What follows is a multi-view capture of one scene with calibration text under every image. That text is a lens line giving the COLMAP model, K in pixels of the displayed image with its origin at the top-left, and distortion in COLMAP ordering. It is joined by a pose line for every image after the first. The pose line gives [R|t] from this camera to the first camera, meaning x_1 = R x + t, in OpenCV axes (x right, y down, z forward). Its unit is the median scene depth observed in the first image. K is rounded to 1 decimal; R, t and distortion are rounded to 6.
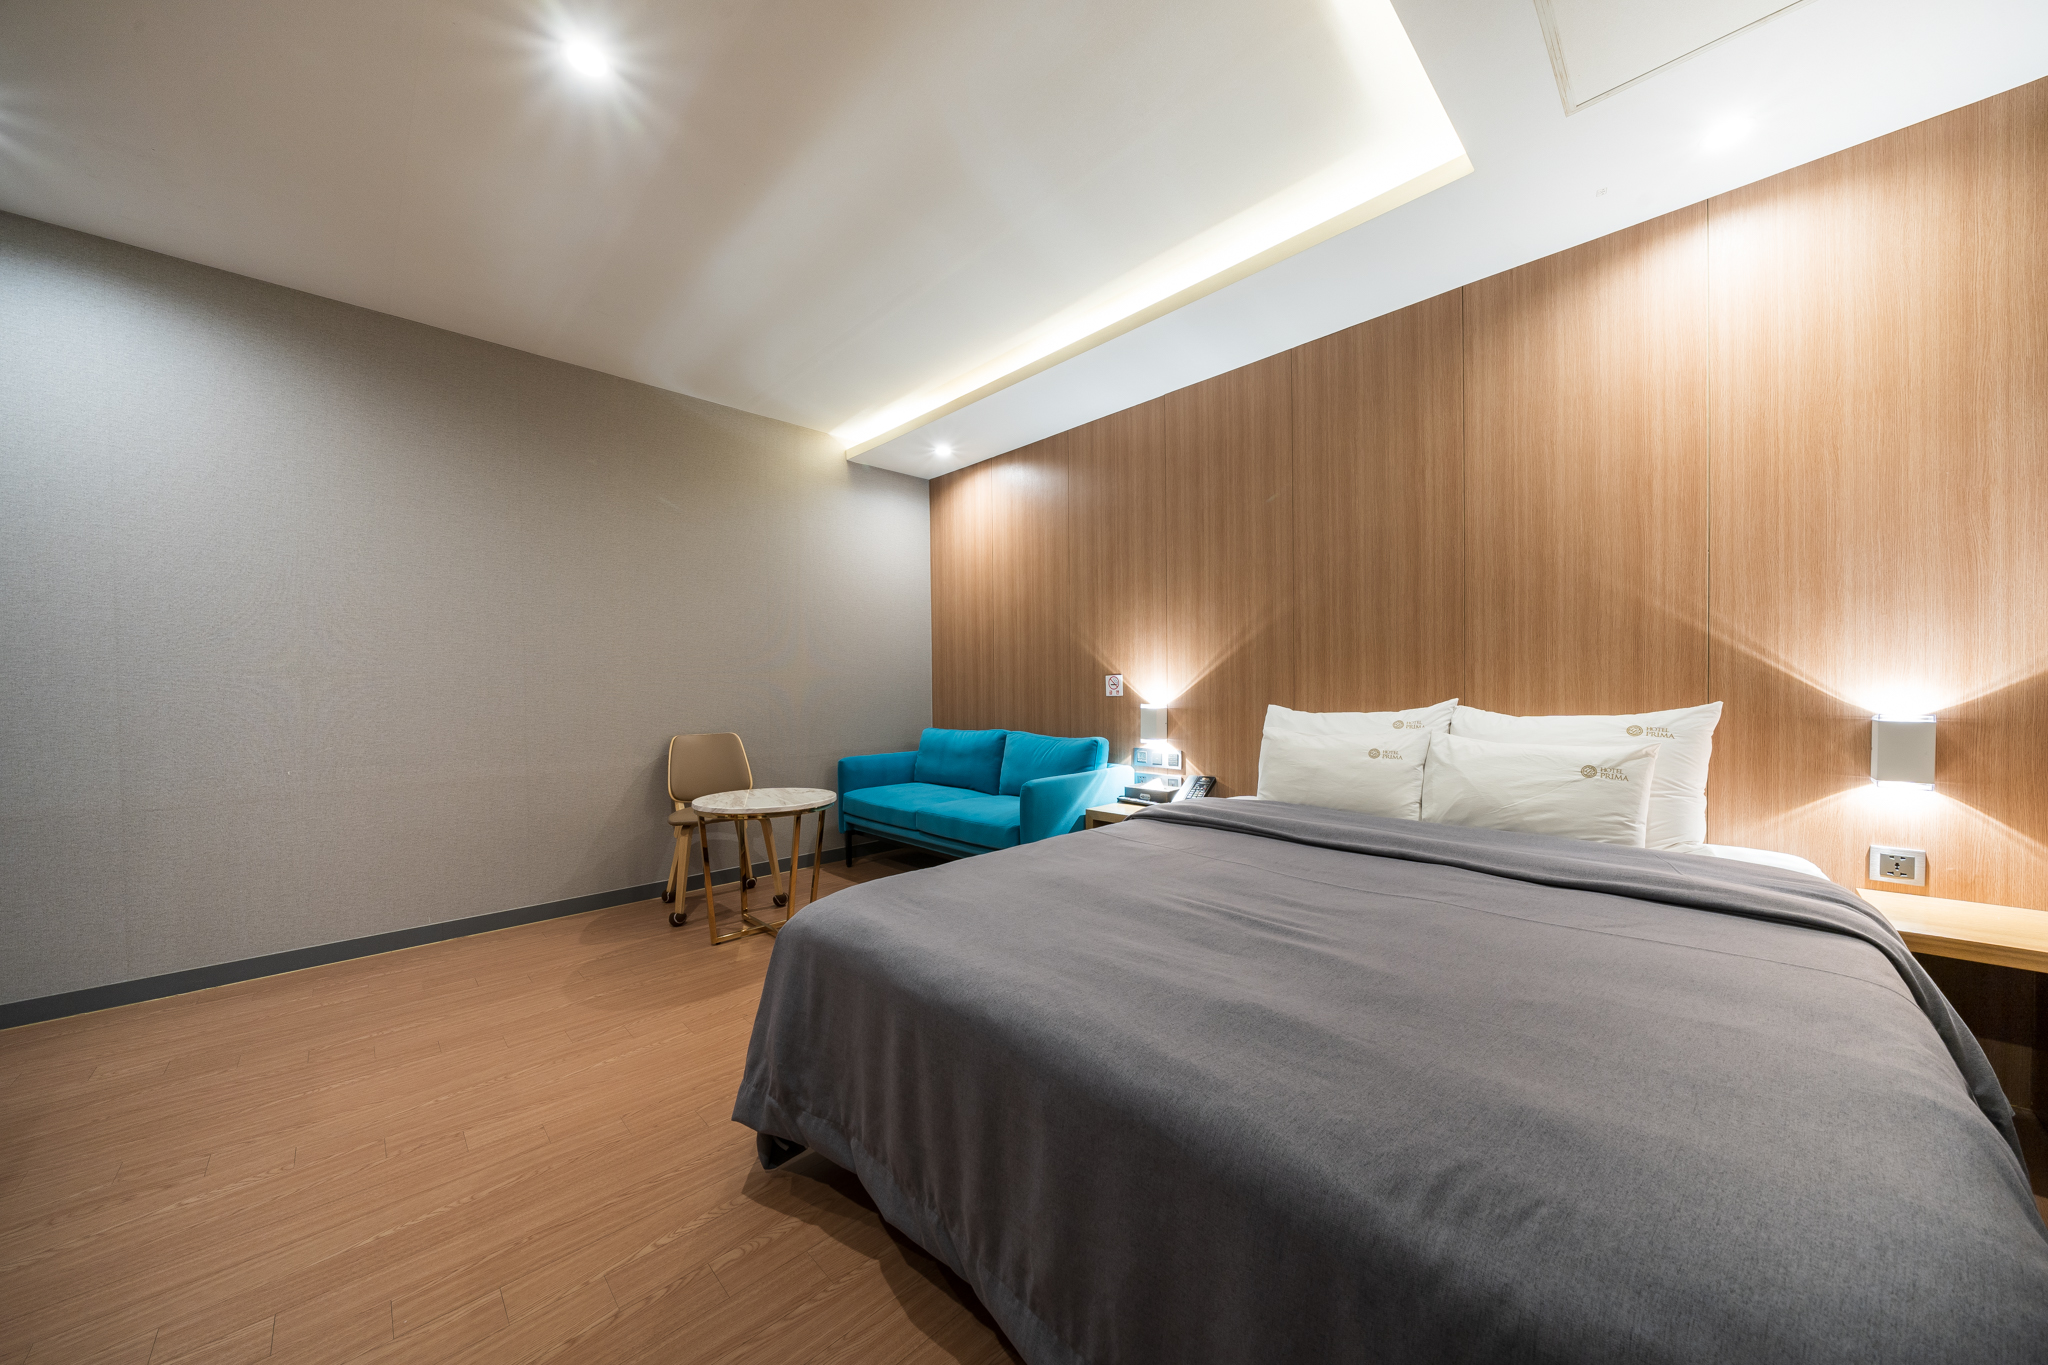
lens RADIAL K [[698.4, 0, 1030.0], [0, 698.4, 691.1], [0, 0, 1]] dist [-0.000641, -0.000218]
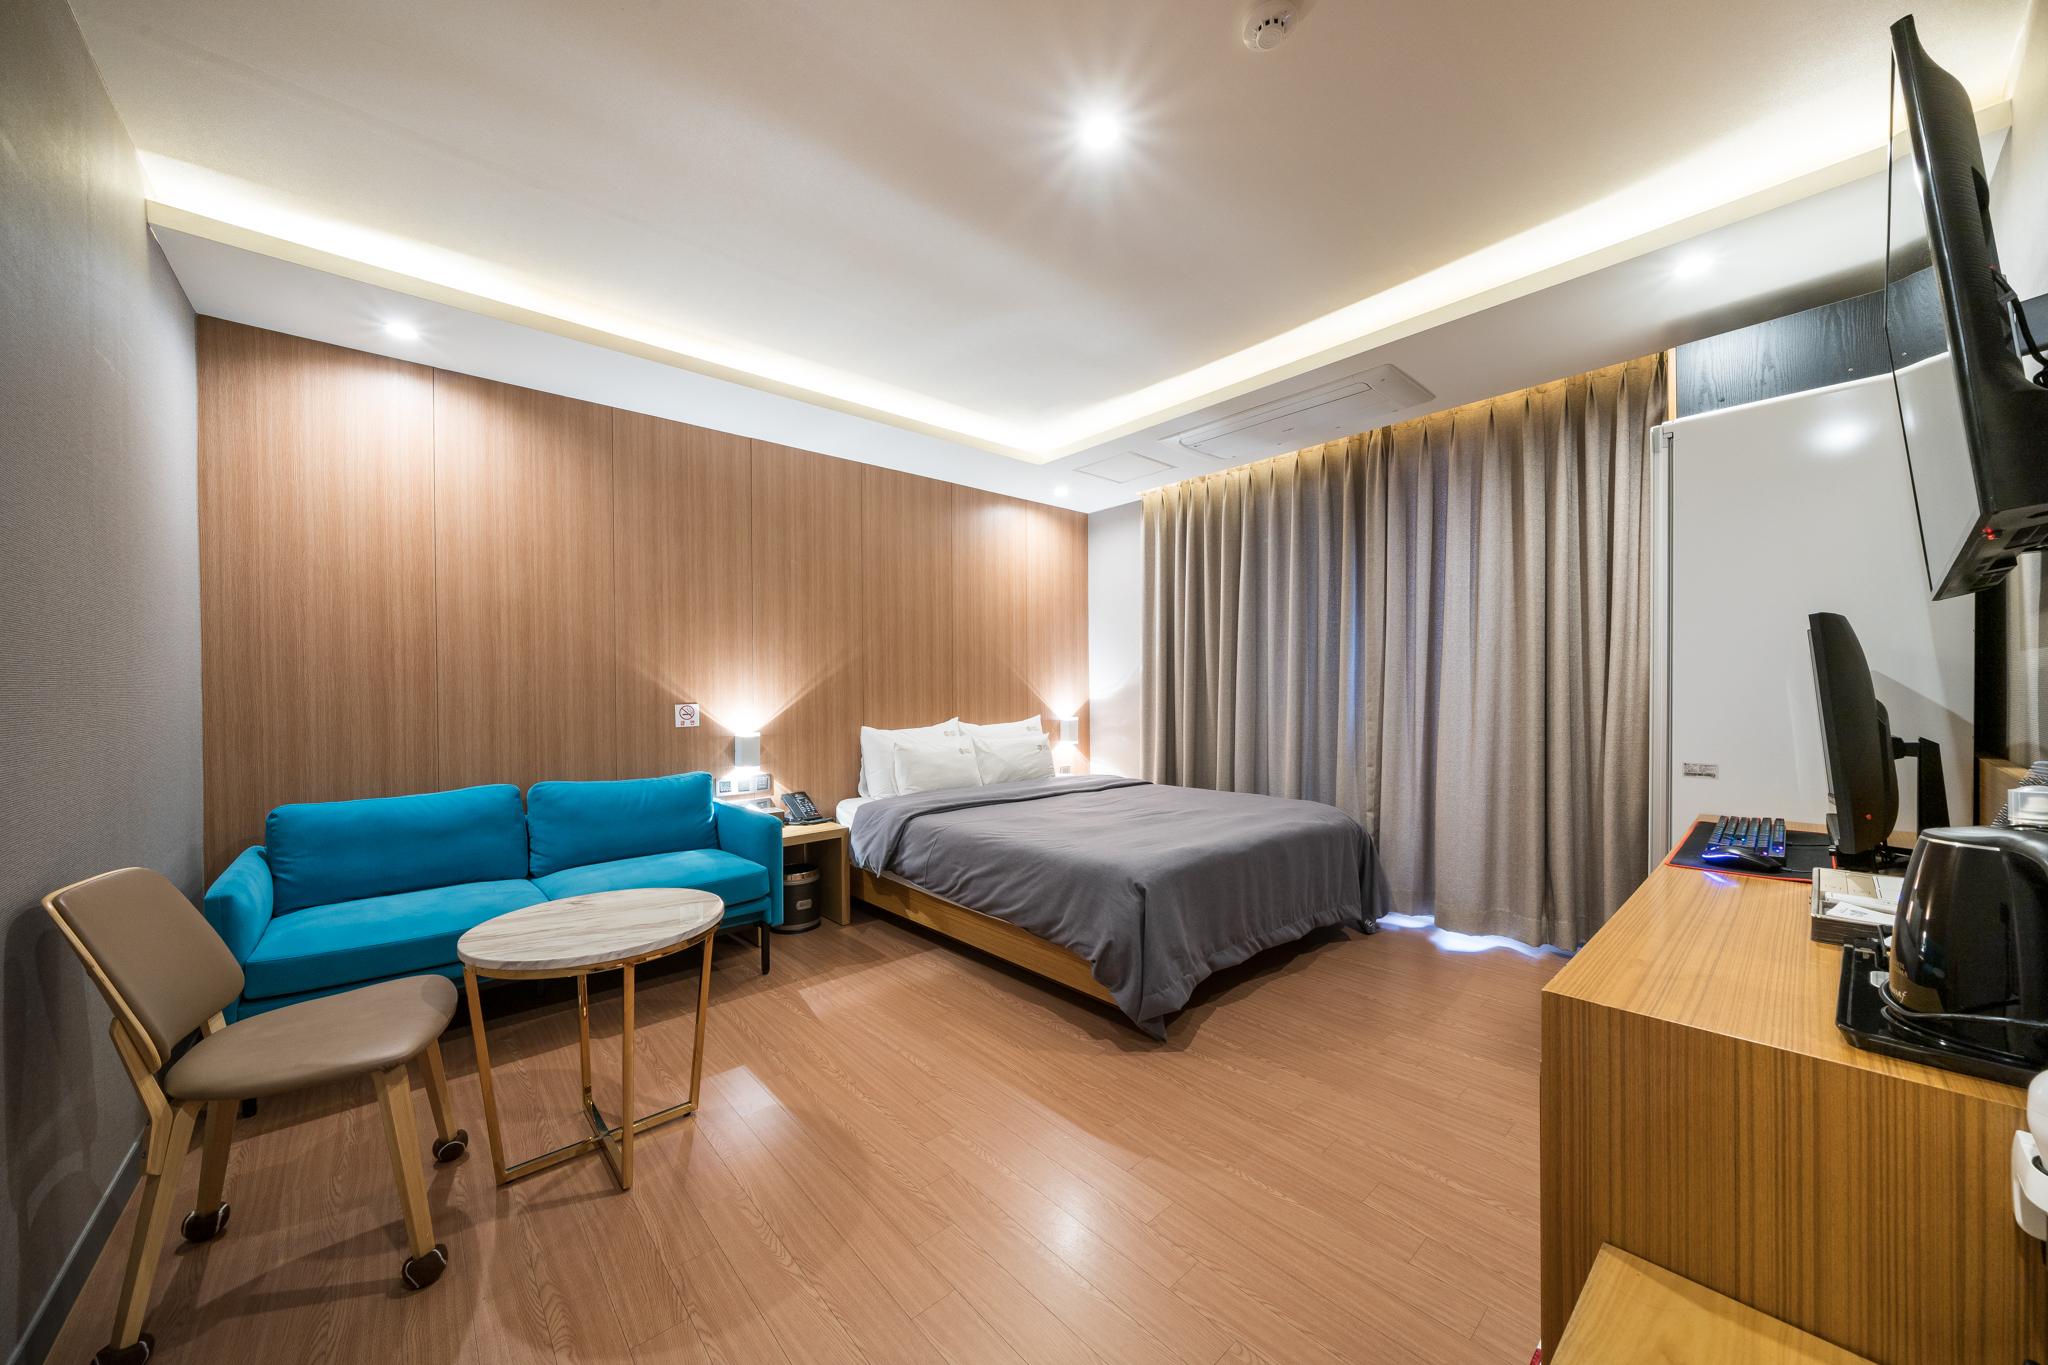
lens RADIAL K [[698.4, 0, 1037.8], [0, 698.4, 689.3], [0, 0, 1]] dist [-0.000641, -0.000218]
pose [[0.049866, 0.003326, 0.998750, -0.985370], [0.009285, 0.999950, -0.003793, -0.043552], [-0.998713, 0.009463, 0.049832, 0.611829]]
